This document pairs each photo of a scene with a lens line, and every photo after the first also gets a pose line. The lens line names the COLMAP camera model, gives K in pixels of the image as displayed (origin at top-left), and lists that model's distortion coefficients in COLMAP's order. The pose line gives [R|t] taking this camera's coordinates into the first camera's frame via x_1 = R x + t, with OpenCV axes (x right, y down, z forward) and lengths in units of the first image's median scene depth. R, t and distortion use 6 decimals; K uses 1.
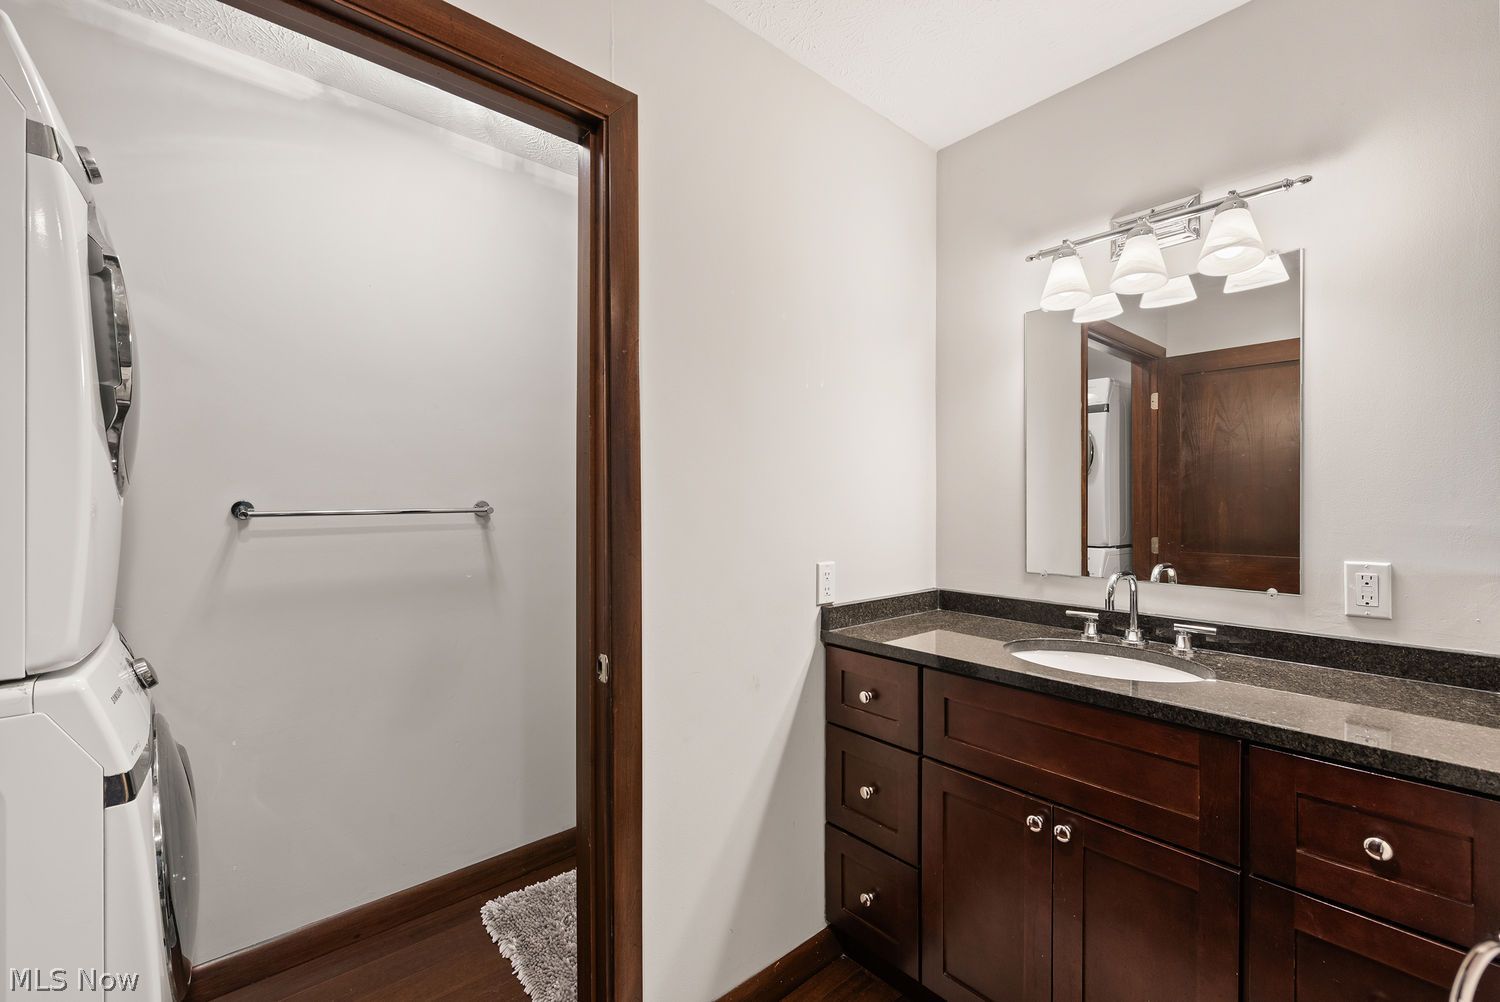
lens RADIAL K [[637.3, 0, 747.7], [0, 637.3, 507.0], [0, 0, 1]] dist [-0.011192, -0.000095]
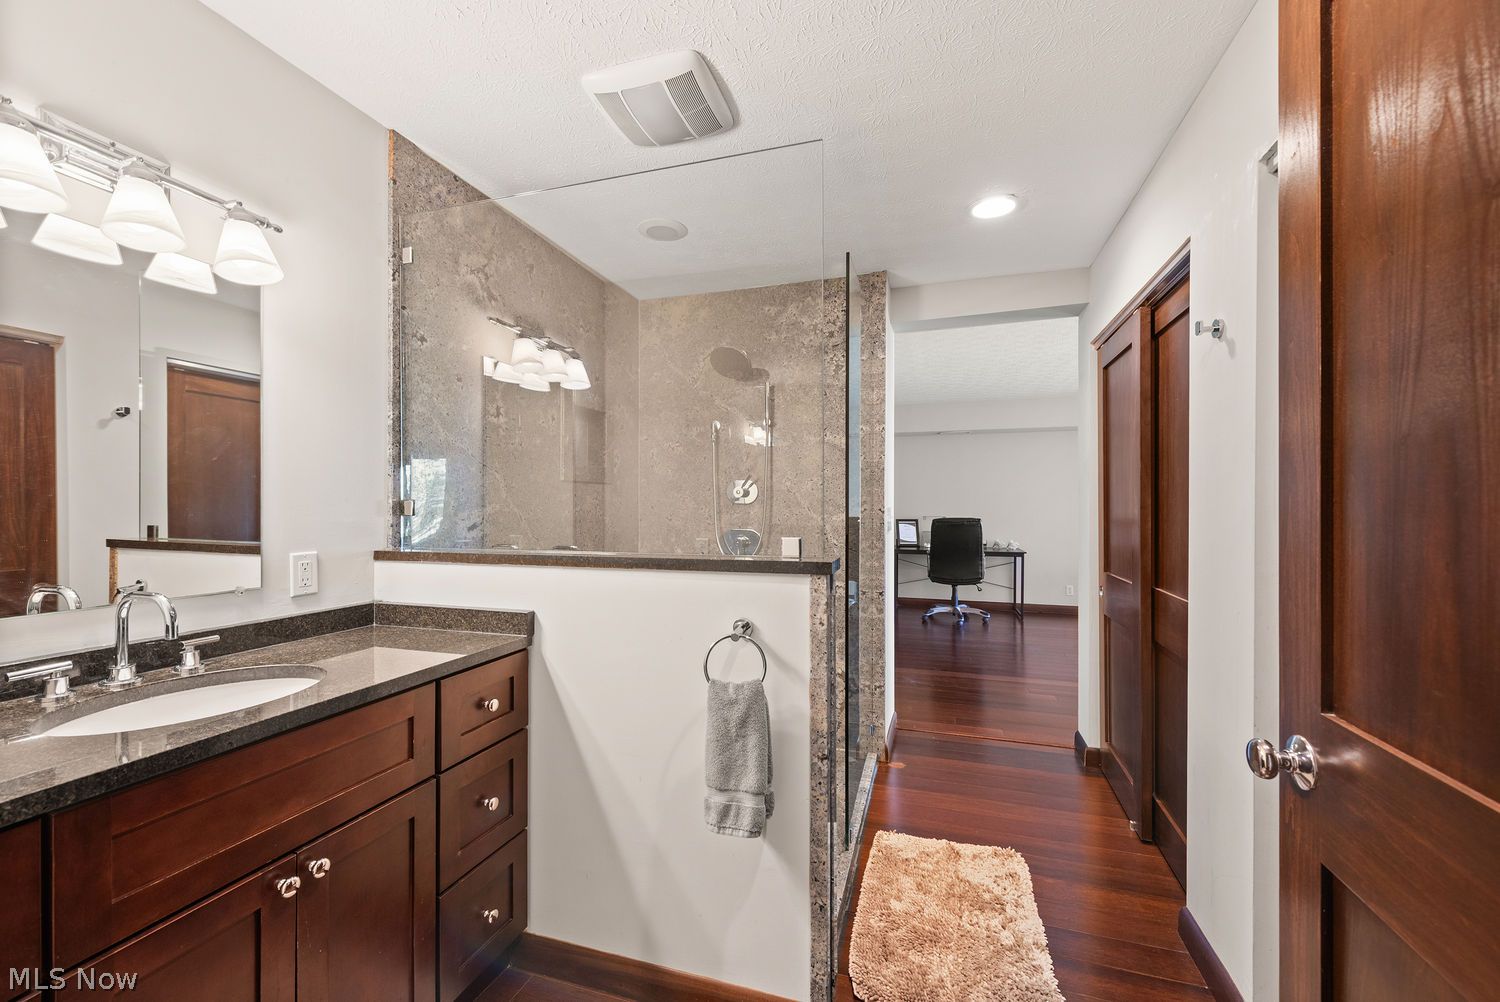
lens RADIAL K [[599.8, 0, 750.0], [0, 599.8, 501.0], [0, 0, 1]] dist [-0.002710, -0.002759]
pose [[-0.541170, 0.004466, 0.840901, -0.447535], [0.001386, 0.999989, -0.004419, -0.008475], [-0.840912, -0.001226, -0.541171, 0.747739]]
